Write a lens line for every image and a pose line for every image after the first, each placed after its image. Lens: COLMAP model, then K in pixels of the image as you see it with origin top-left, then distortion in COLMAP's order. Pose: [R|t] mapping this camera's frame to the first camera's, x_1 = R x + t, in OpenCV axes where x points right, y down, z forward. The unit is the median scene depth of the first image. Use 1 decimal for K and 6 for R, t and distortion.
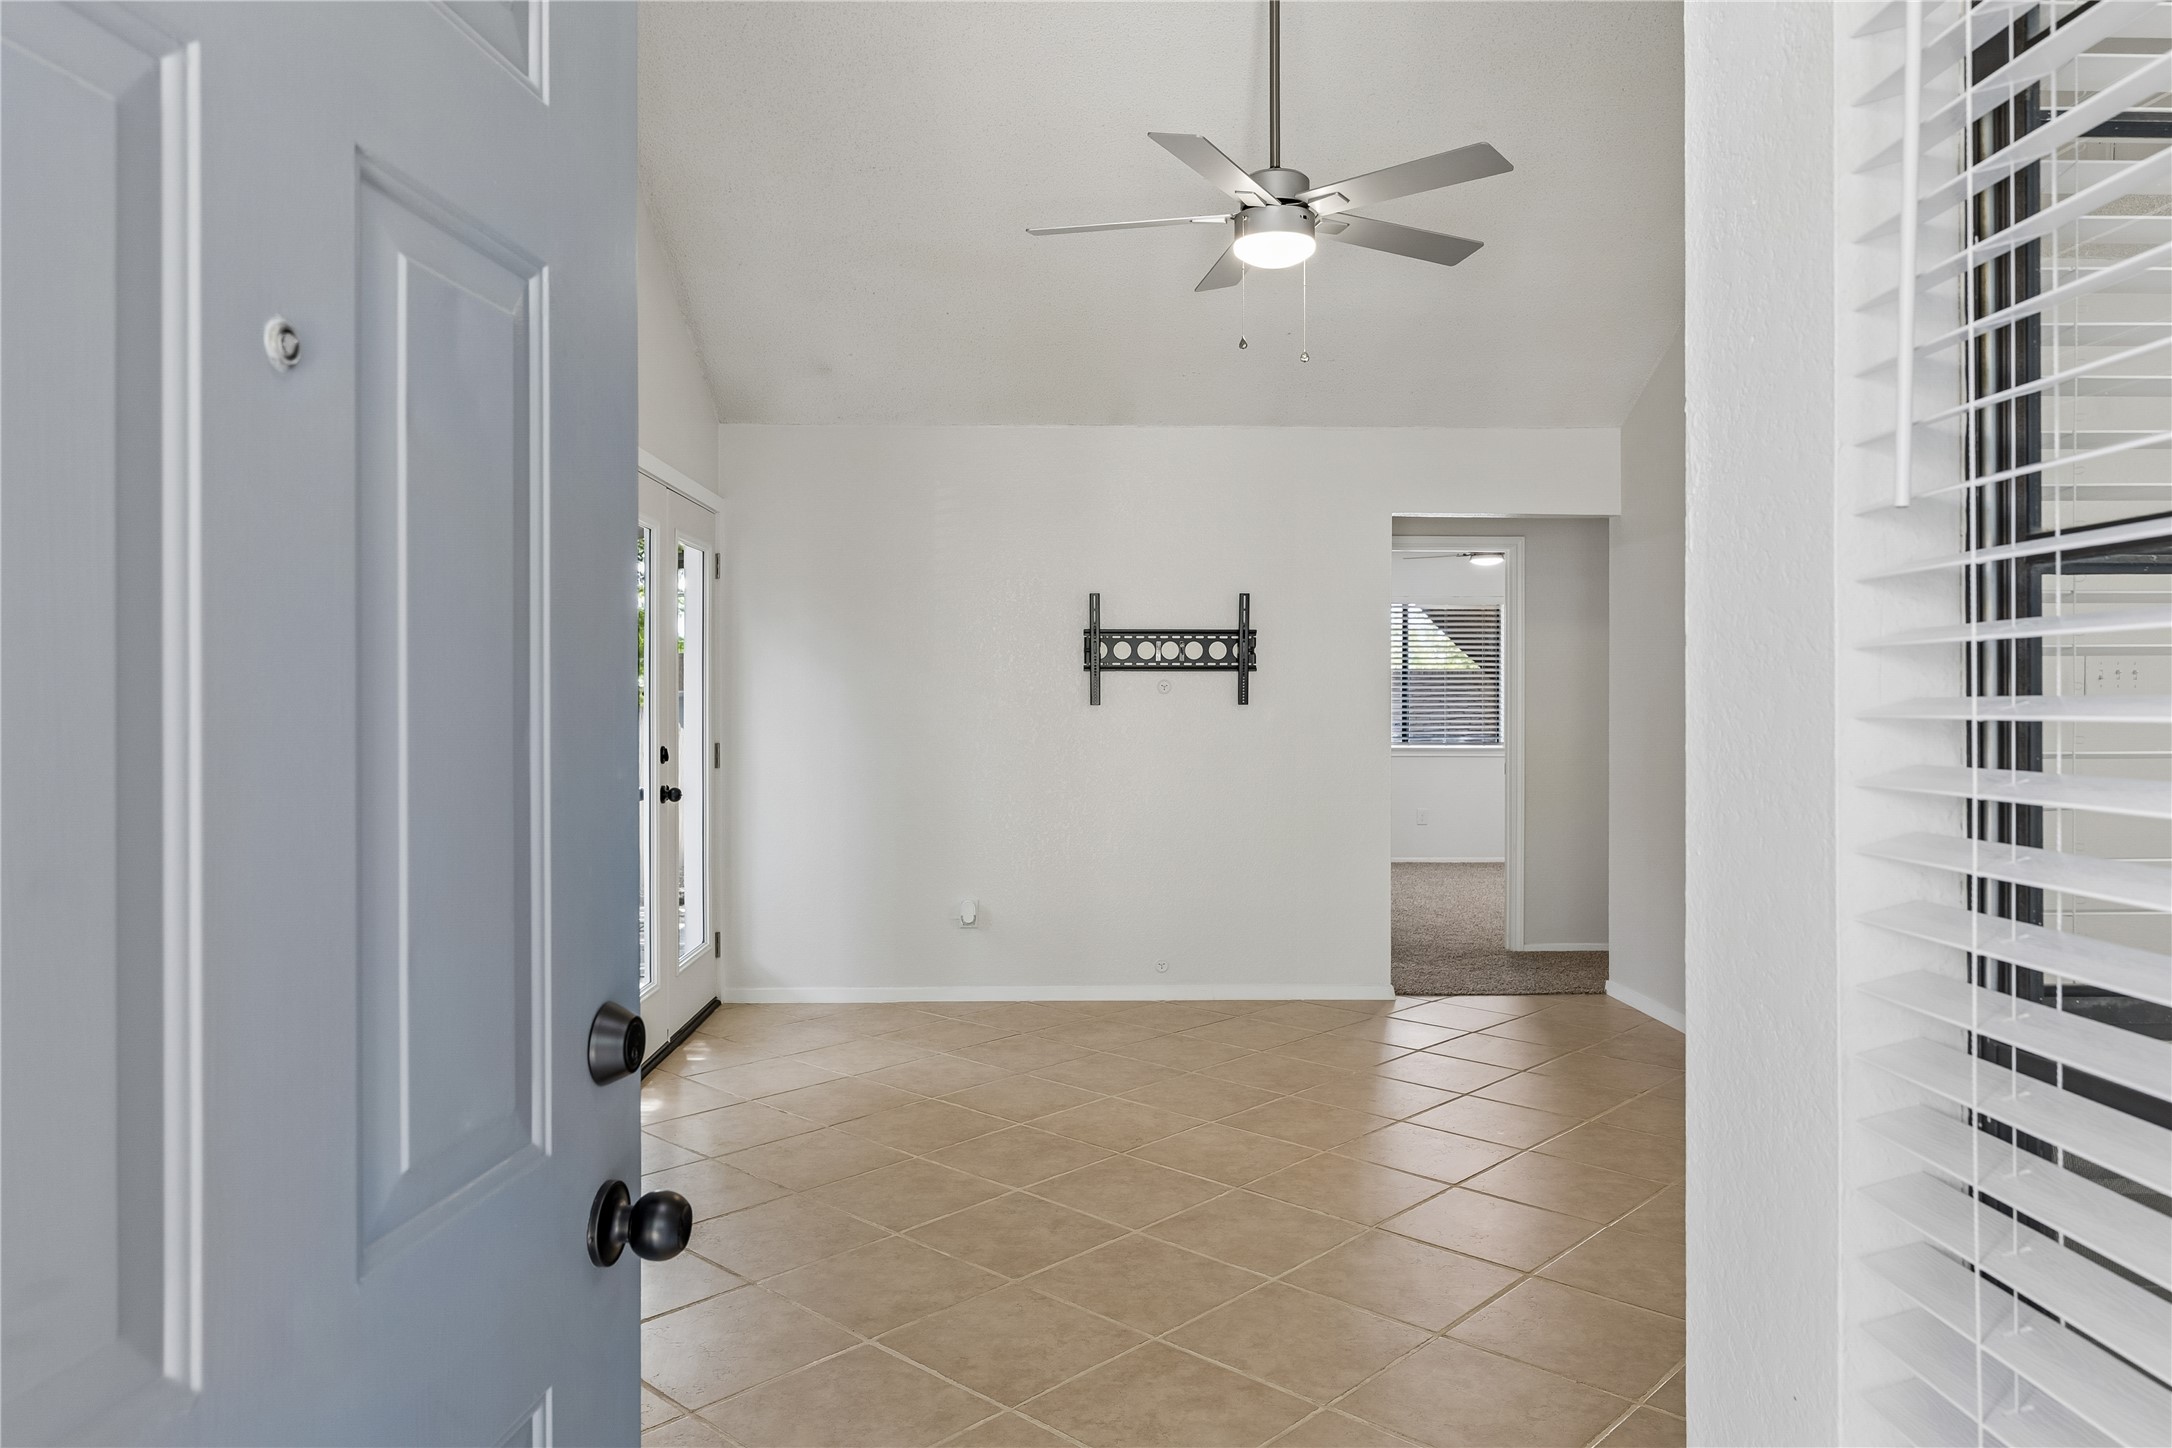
lens RADIAL K [[1447.1, 0, 1070.7], [0, 1447.1, 711.9], [0, 0, 1]] dist [0.000651, 0.000197]
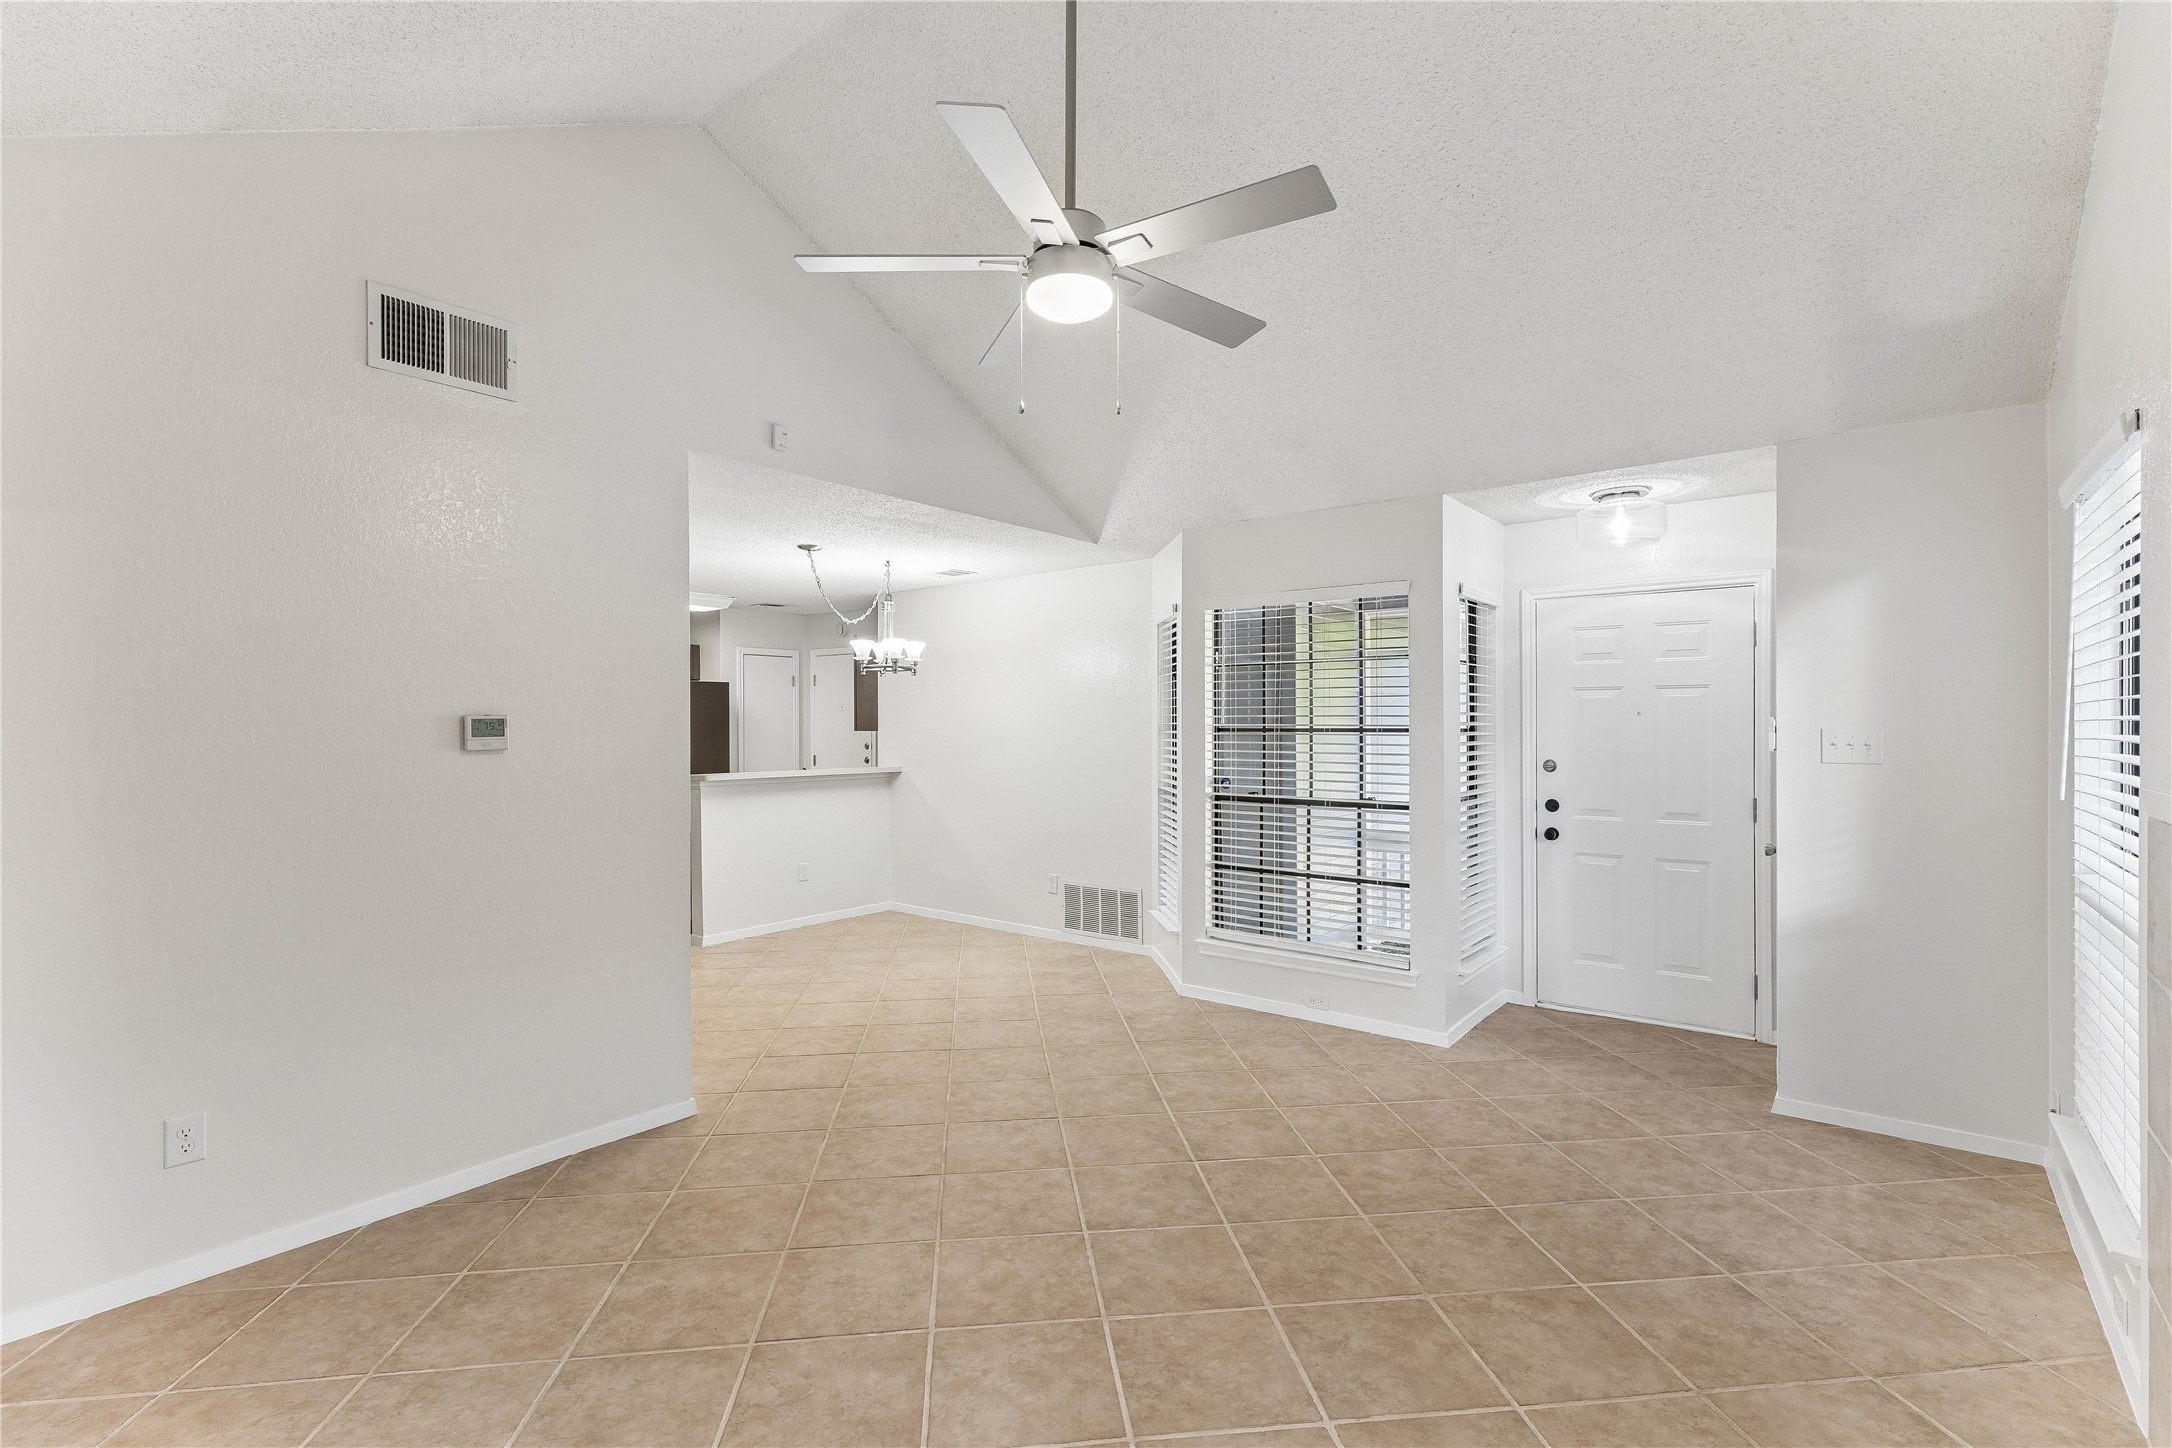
lens RADIAL K [[991.4, 0, 1096.2], [0, 991.4, 728.3], [0, 0, 1]] dist [0.010114, 0.000145]
pose [[-0.775213, -0.004943, 0.631681, -0.315534], [0.006244, 0.999861, 0.015486, -0.059492], [-0.631670, 0.015949, -0.775074, 1.702225]]
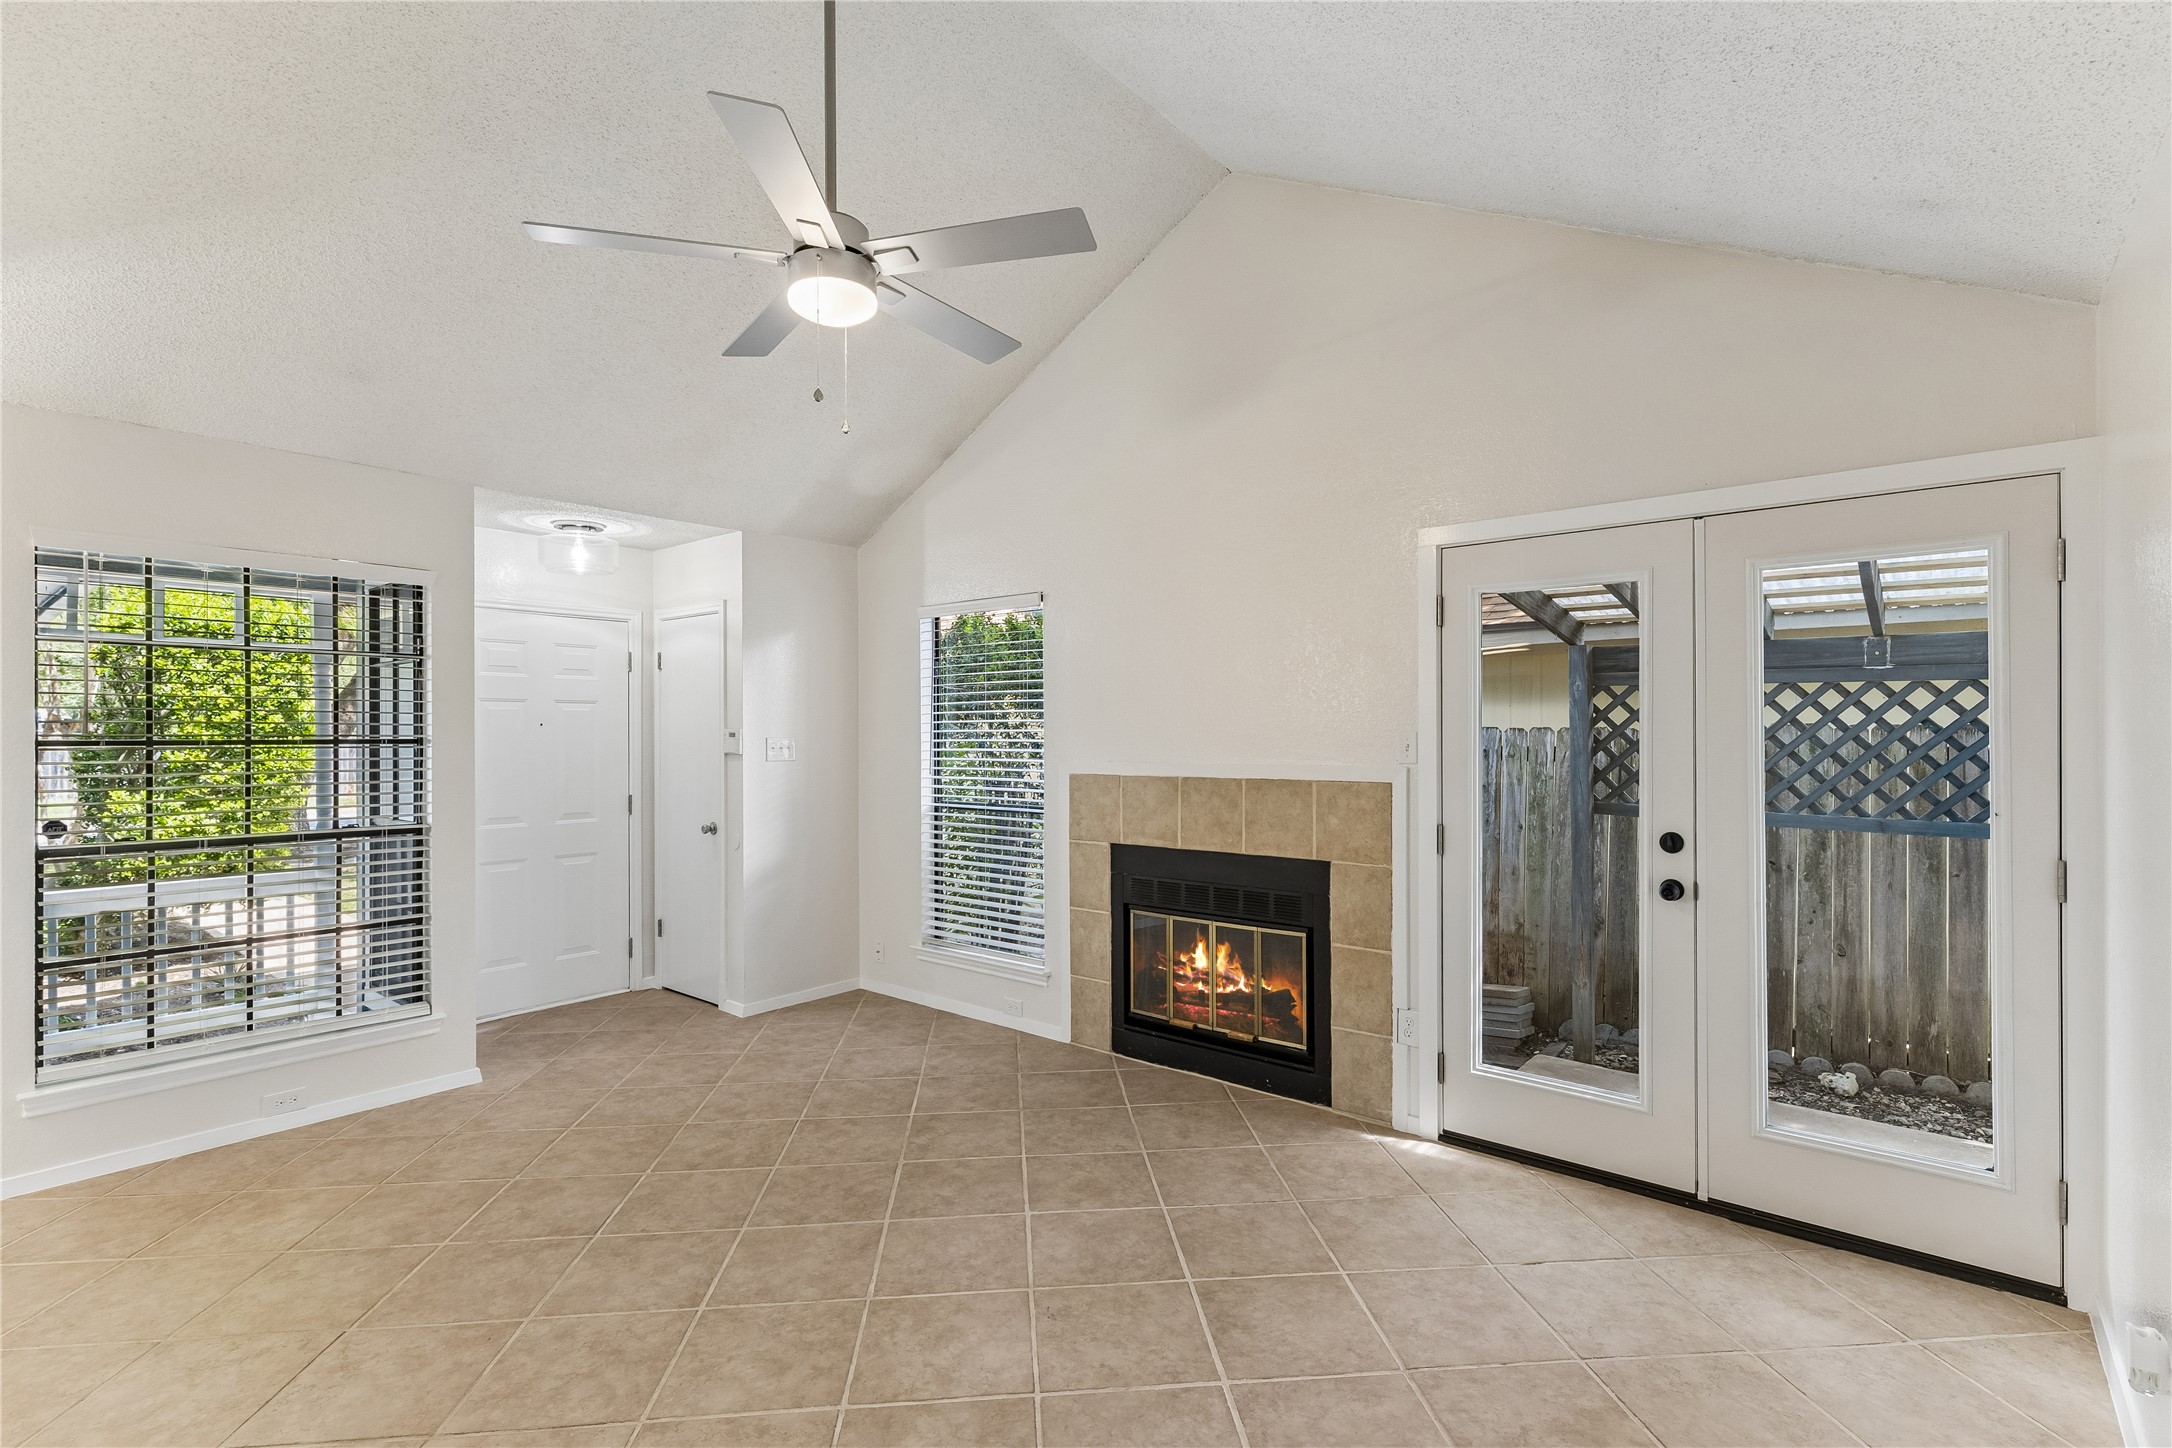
lens RADIAL K [[991.4, 0, 1090.8], [0, 991.4, 728.8], [0, 0, 1]] dist [0.010114, 0.000145]
pose [[-0.657959, -0.006452, -0.753026, 0.591482], [-0.008767, 0.999961, -0.000908, -0.053595], [0.753003, 0.006004, -0.657990, 1.766799]]
